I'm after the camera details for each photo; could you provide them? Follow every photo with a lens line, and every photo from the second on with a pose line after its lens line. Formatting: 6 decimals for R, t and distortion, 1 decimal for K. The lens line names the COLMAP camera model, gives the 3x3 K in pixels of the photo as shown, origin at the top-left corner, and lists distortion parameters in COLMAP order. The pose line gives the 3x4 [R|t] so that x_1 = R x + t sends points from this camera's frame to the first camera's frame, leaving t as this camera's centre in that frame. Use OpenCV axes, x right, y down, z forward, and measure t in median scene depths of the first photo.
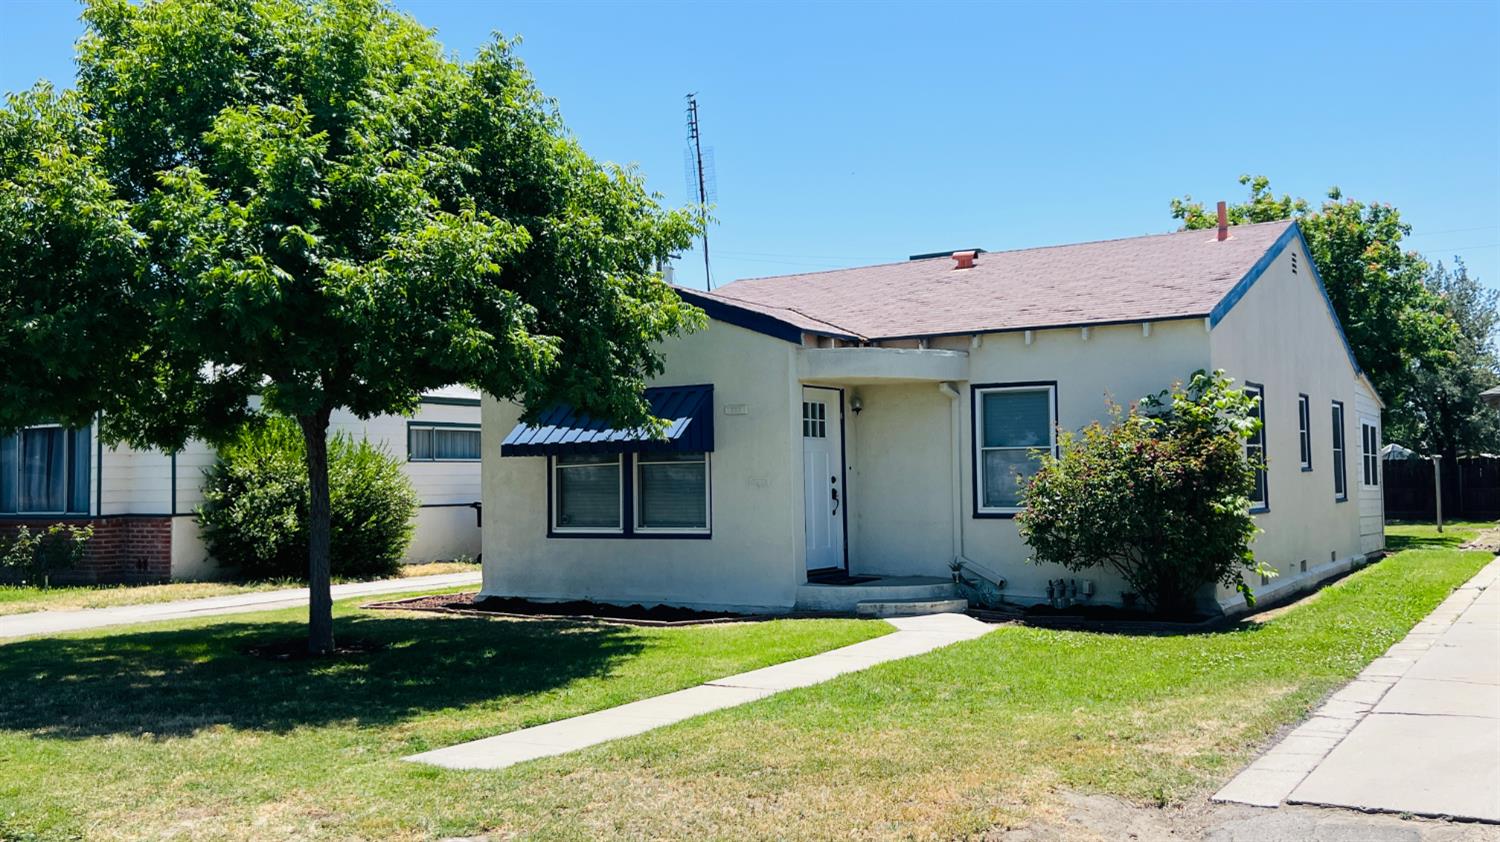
lens RADIAL K [[1437.3, 0, 750.5], [0, 1437.3, 418.9], [0, 0, 1]] dist [-0.113952, 0.000000]
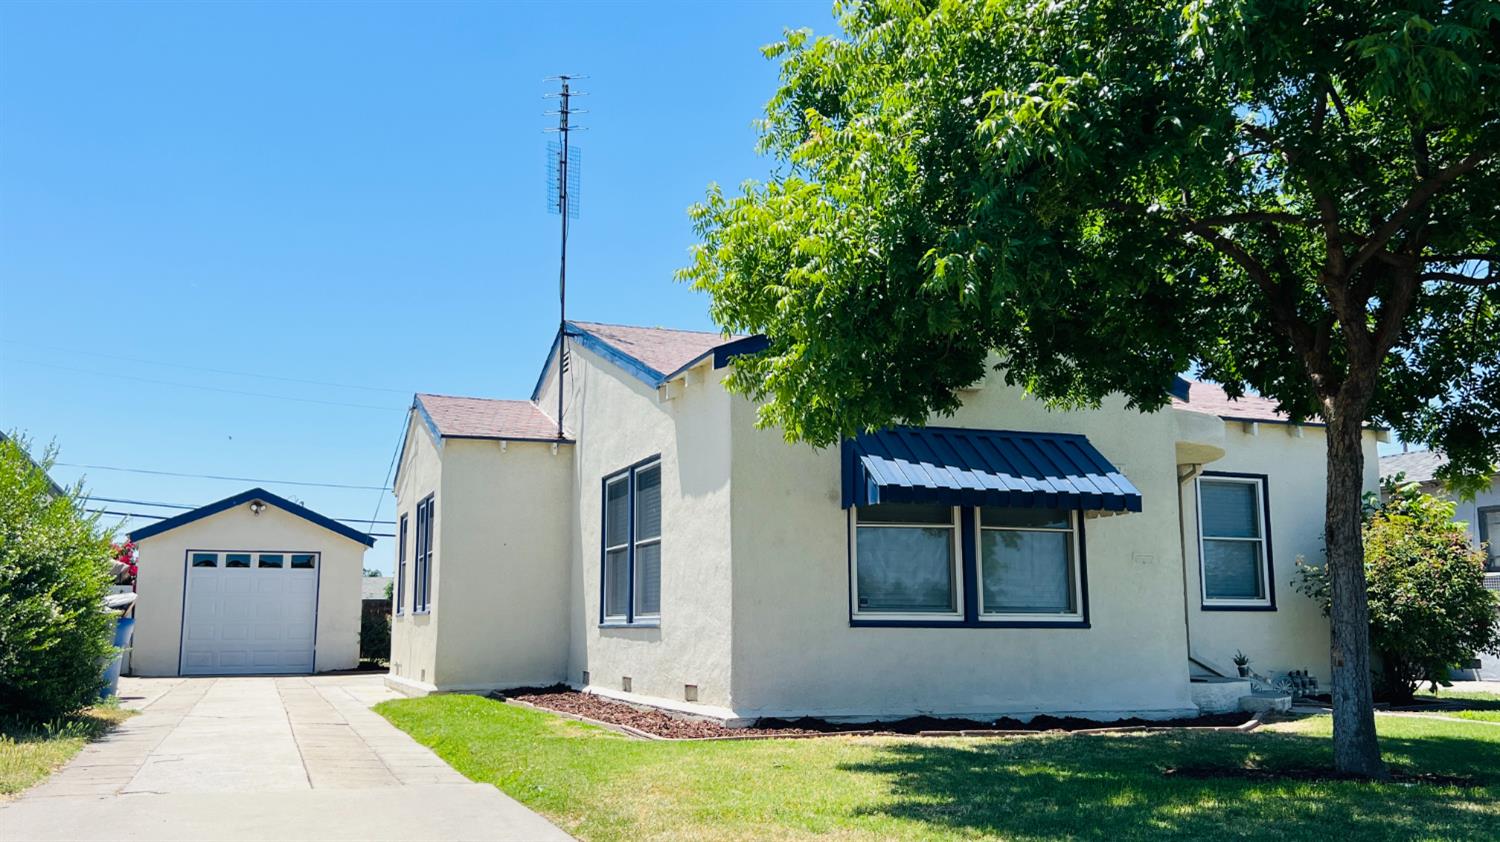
lens RADIAL K [[1319.6, 0, 755.2], [0, 1319.6, 426.0], [0, 0, 1]] dist [0.034175, -0.057653]
pose [[0.630035, 0.134197, 0.764883, -0.696141], [-0.043174, 0.989485, -0.138041, 0.079588], [-0.775365, 0.053948, 0.629204, 0.653154]]
